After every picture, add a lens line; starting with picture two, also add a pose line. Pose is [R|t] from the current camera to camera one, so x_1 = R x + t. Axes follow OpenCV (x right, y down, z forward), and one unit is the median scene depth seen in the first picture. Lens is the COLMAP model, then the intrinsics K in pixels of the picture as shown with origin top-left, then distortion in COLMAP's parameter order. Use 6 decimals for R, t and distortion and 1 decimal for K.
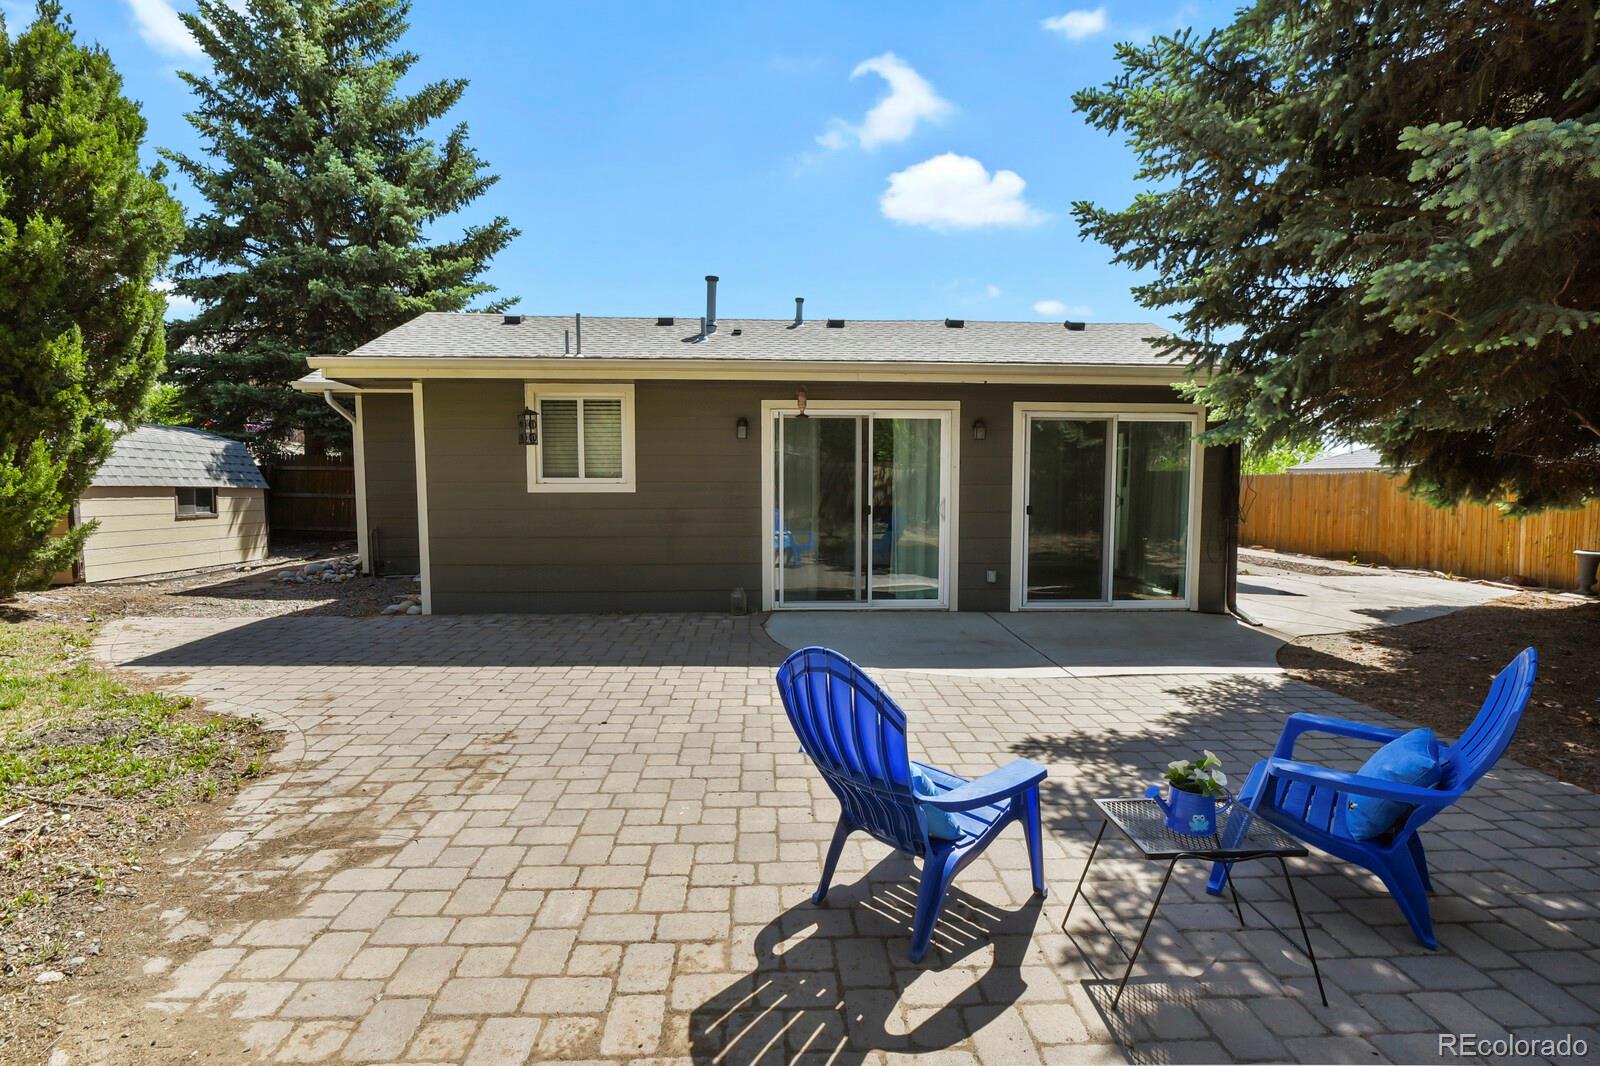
lens RADIAL K [[771.6, 0, 803.4], [0, 771.6, 545.7], [0, 0, 1]] dist [-0.002549, -0.009235]
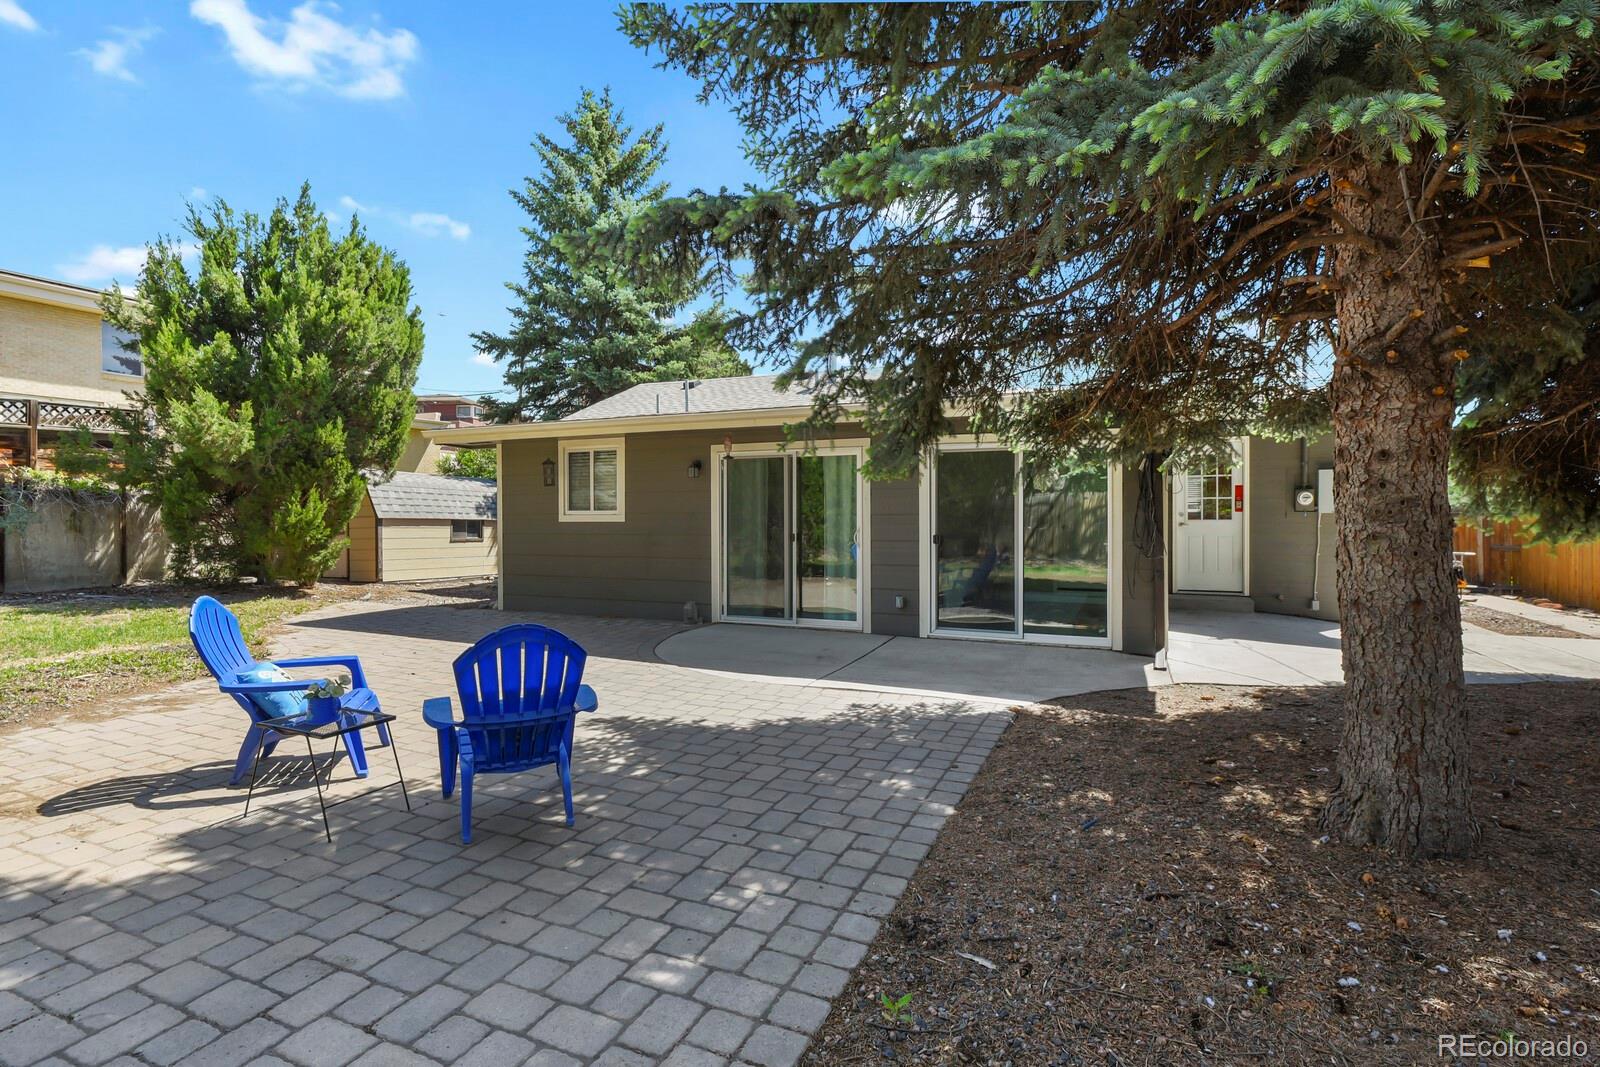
lens RADIAL K [[771.8, 0, 800.7], [0, 771.8, 526.8], [0, 0, 1]] dist [-0.003732, -0.000865]
pose [[0.893316, 0.003244, -0.449417, 0.599226], [-0.036105, 0.997260, -0.064568, 0.010408], [0.447976, 0.073905, 0.890986, 0.001194]]
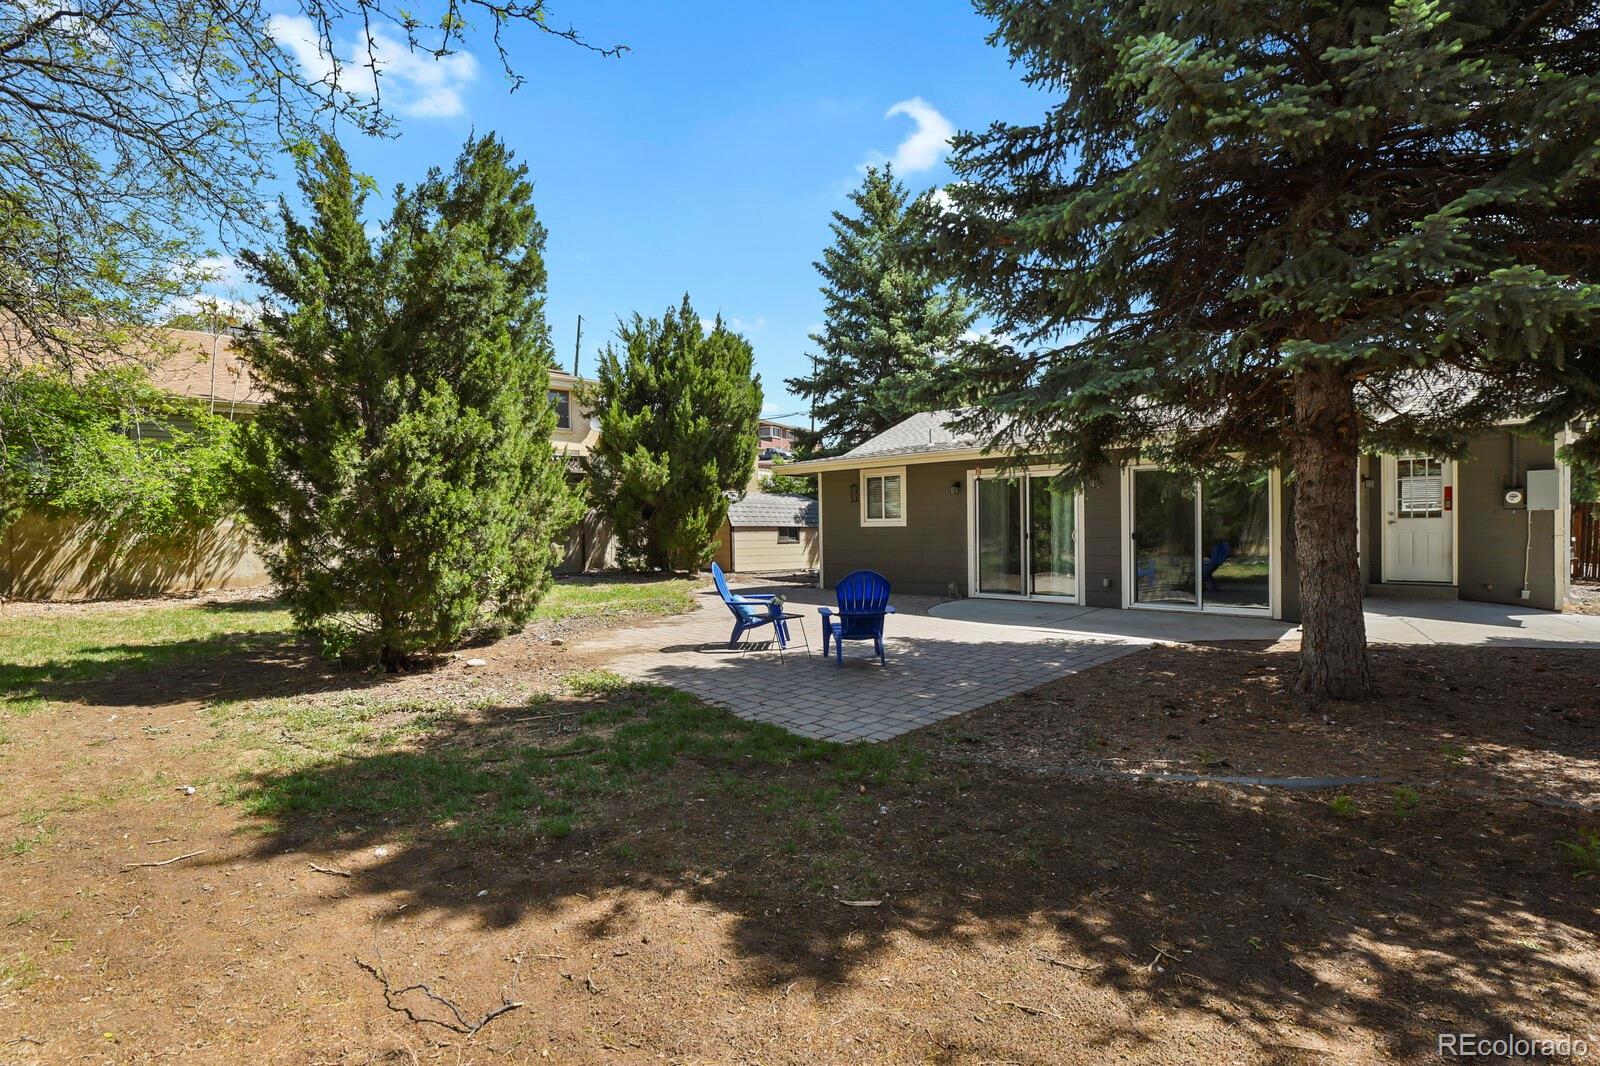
lens RADIAL K [[766.5, 0, 805.8], [0, 766.5, 539.3], [0, 0, 1]] dist [-0.000313, 0.000060]
pose [[0.682648, 0.002027, -0.730745, 0.903549], [-0.046820, 0.998063, -0.040969, 0.044176], [0.729246, 0.062181, 0.681421, -0.370061]]
